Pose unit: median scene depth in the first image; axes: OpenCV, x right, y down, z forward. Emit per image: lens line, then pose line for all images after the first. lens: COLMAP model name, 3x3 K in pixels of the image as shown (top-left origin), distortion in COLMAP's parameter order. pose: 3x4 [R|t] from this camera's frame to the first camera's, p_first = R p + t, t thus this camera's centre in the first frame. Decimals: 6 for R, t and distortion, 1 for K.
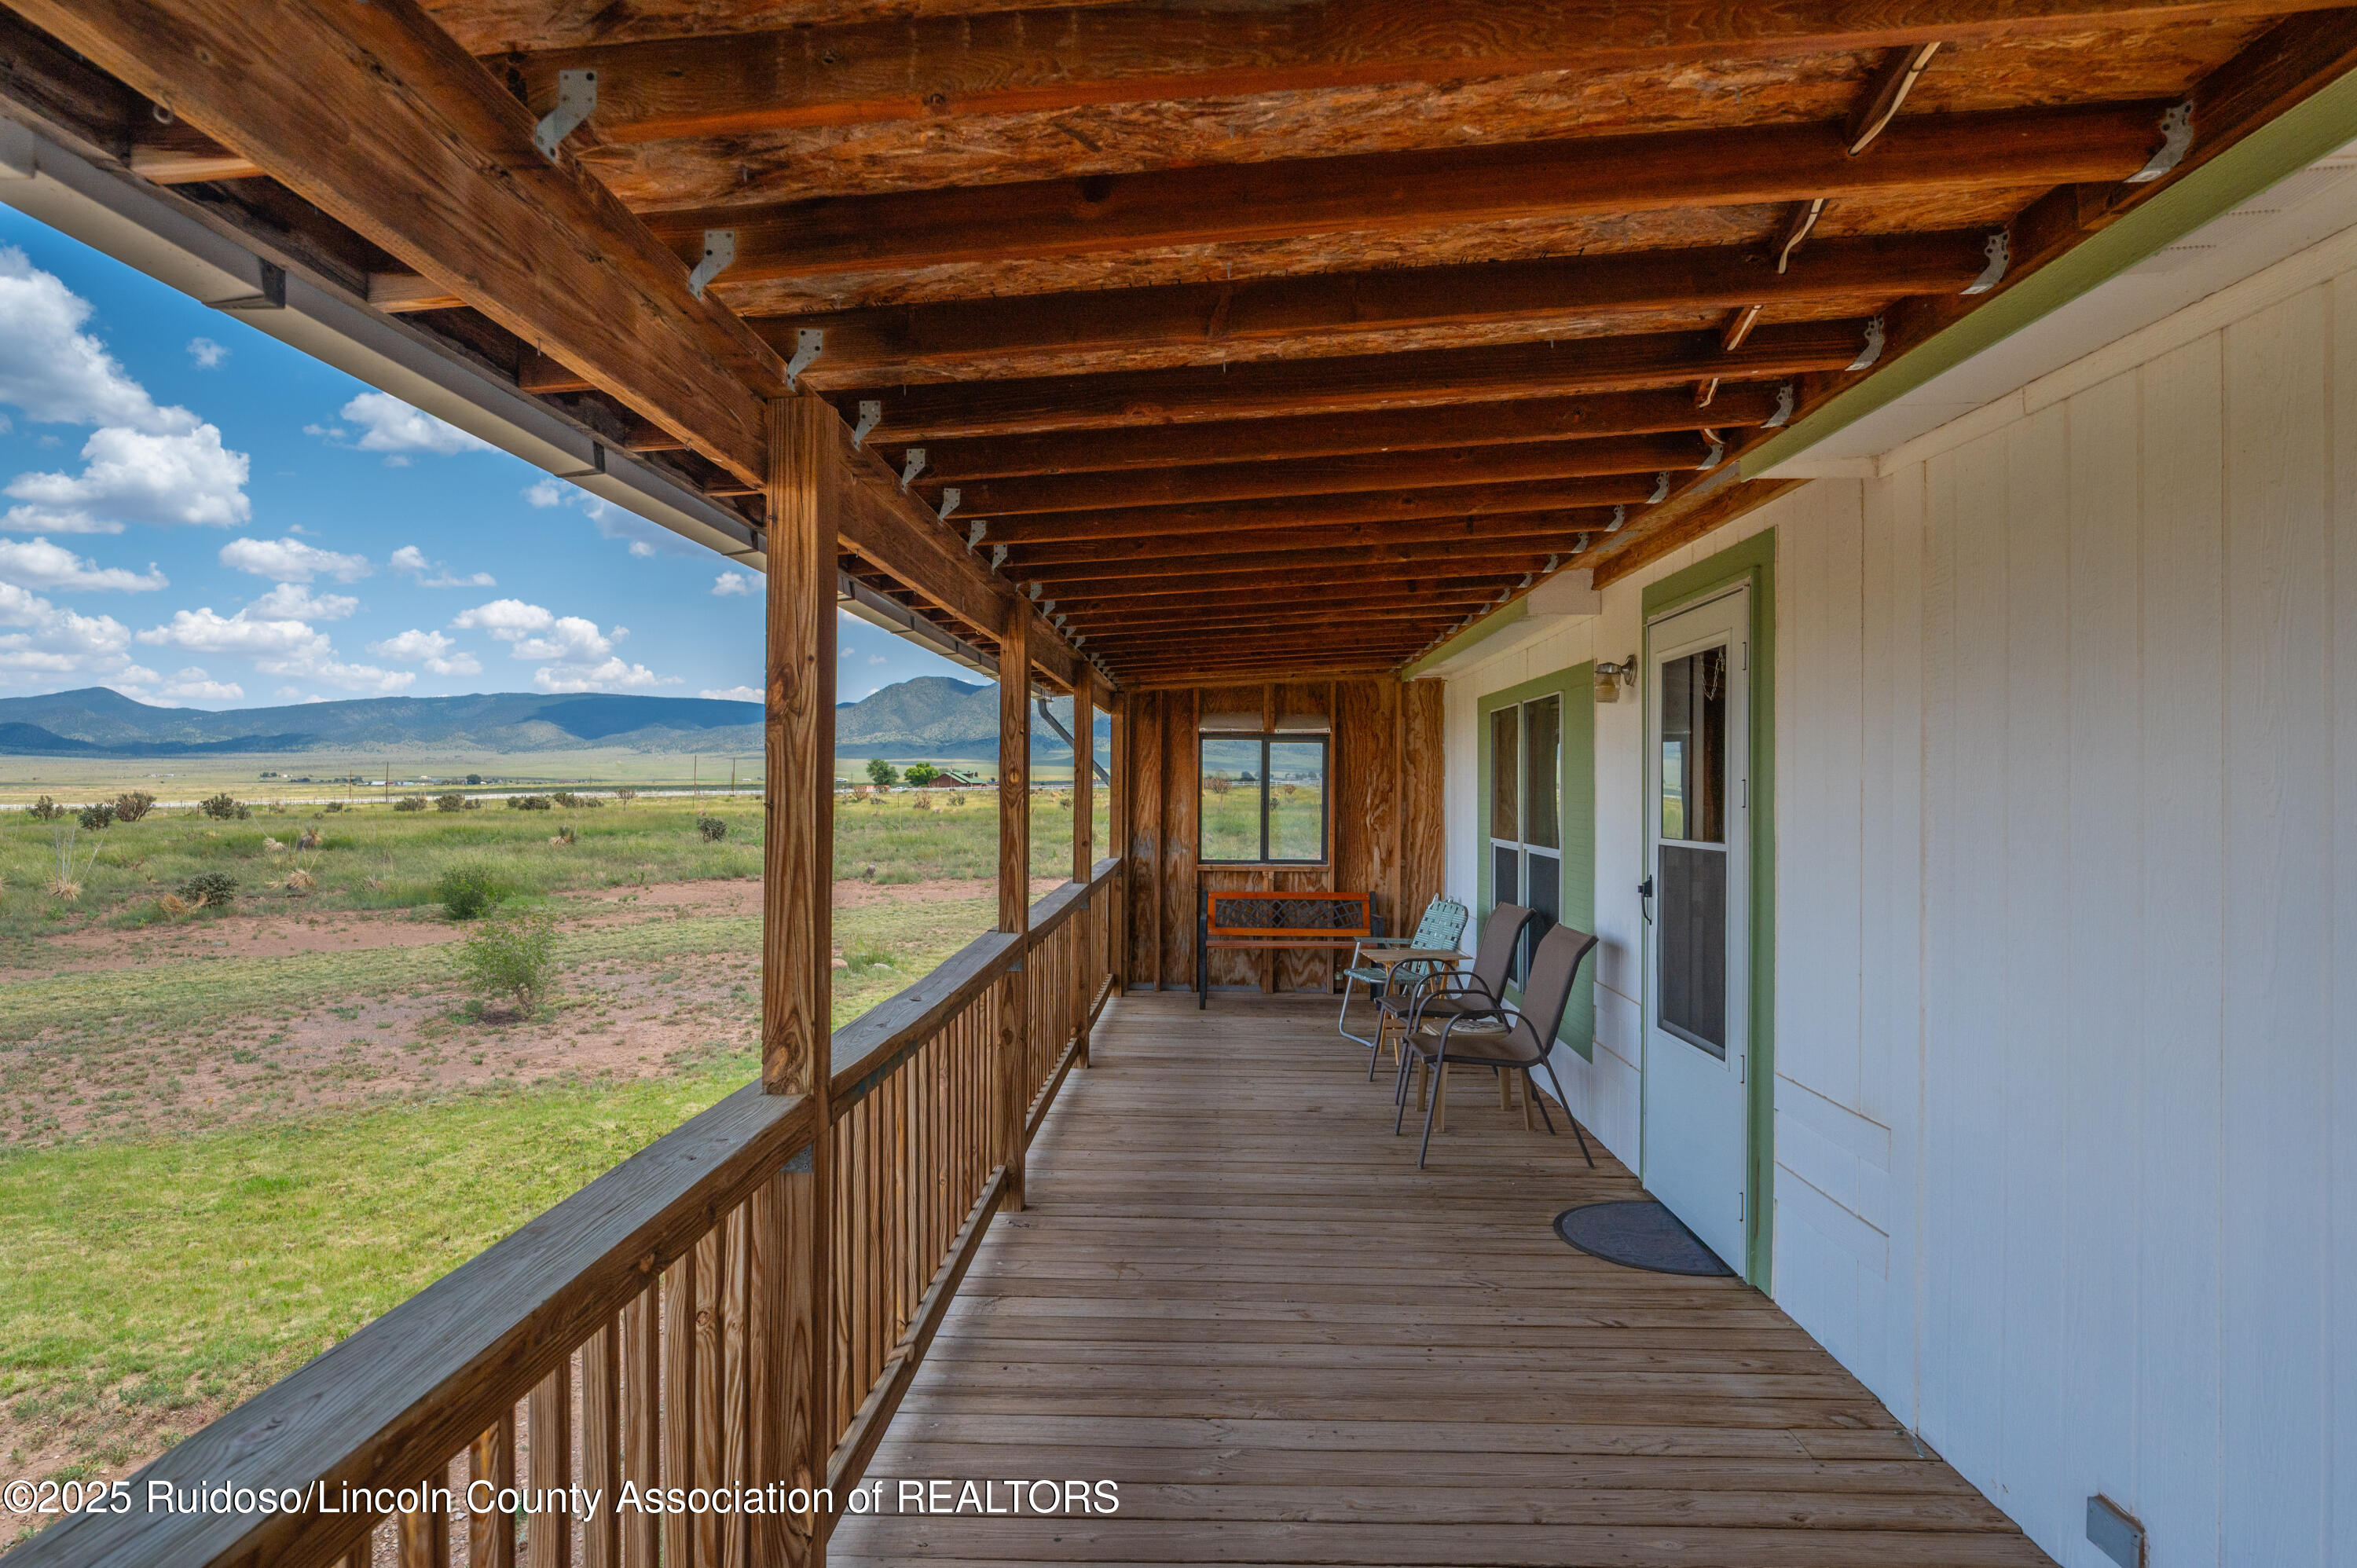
lens RADIAL K [[1389.3, 0, 1176.1], [0, 1389.3, 785.7], [0, 0, 1]] dist [-0.001751, 0.001071]
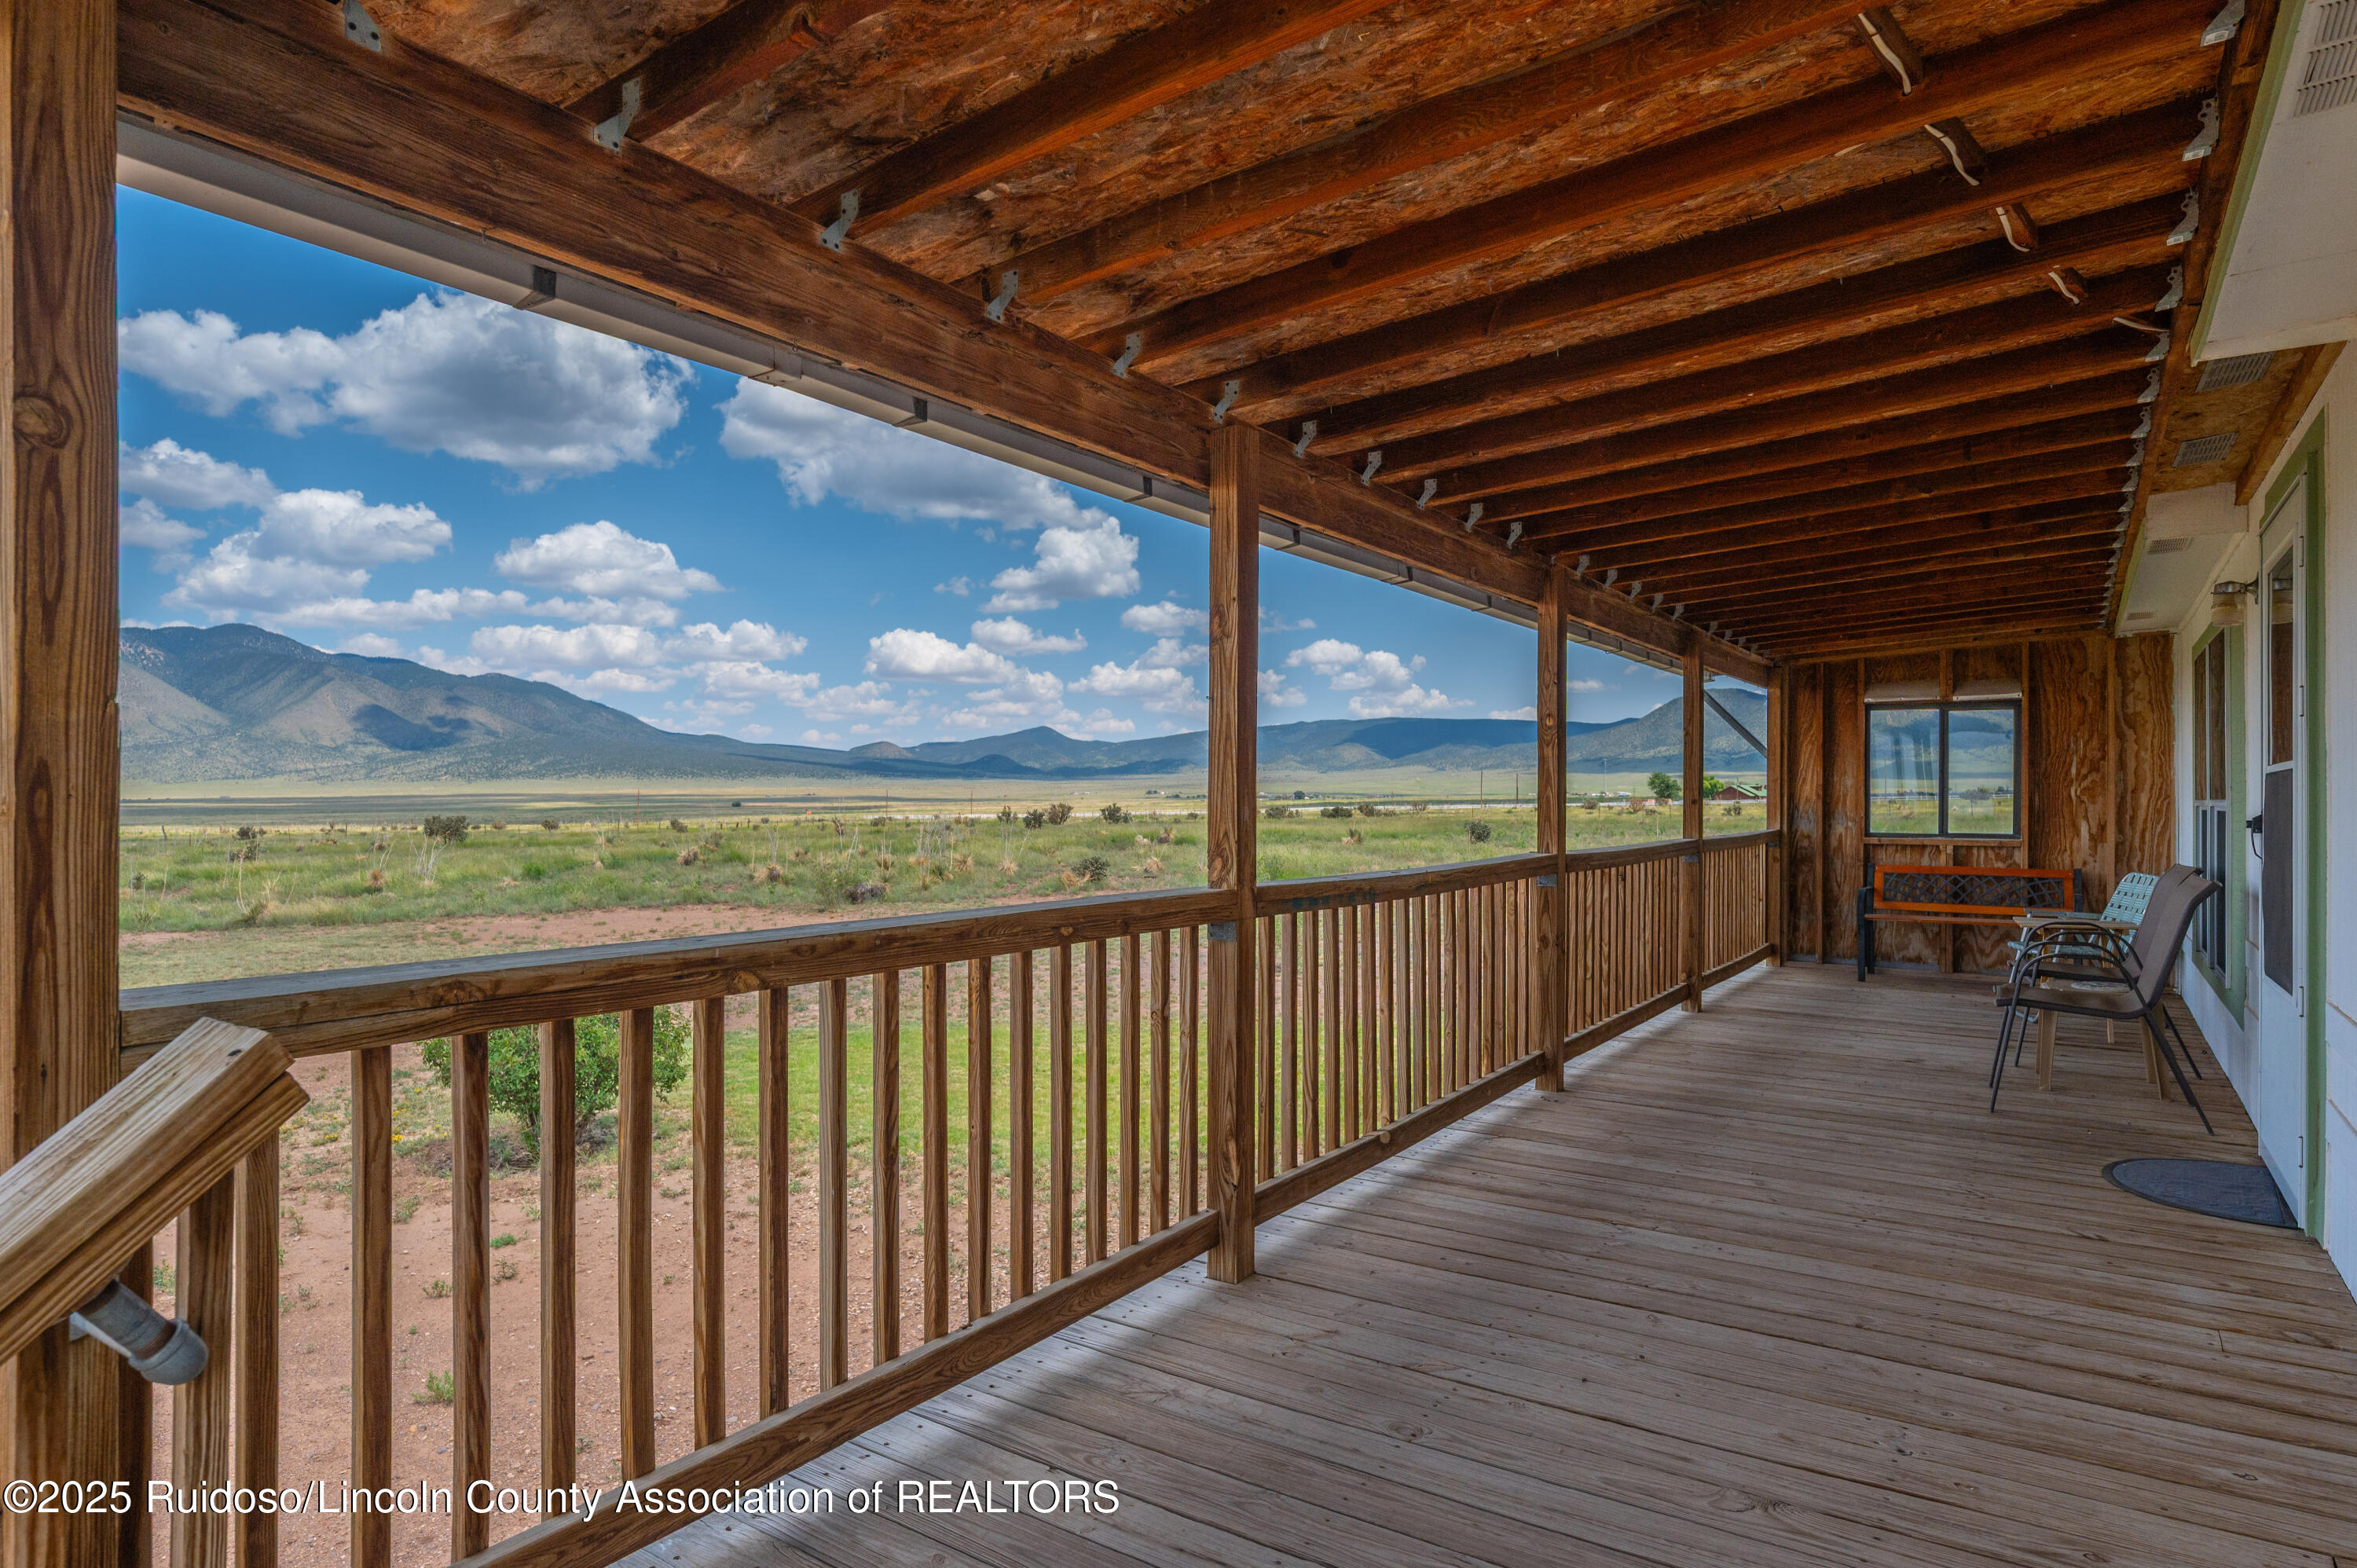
lens RADIAL K [[1333.3, 0, 1179.8], [0, 1333.3, 790.8], [0, 0, 1]] dist [-0.001146, -0.000117]
pose [[0.848160, -0.007146, -0.529692, 0.238342], [0.003432, 0.999962, -0.007995, 0.067197], [0.529729, 0.004963, 0.848153, -0.133976]]
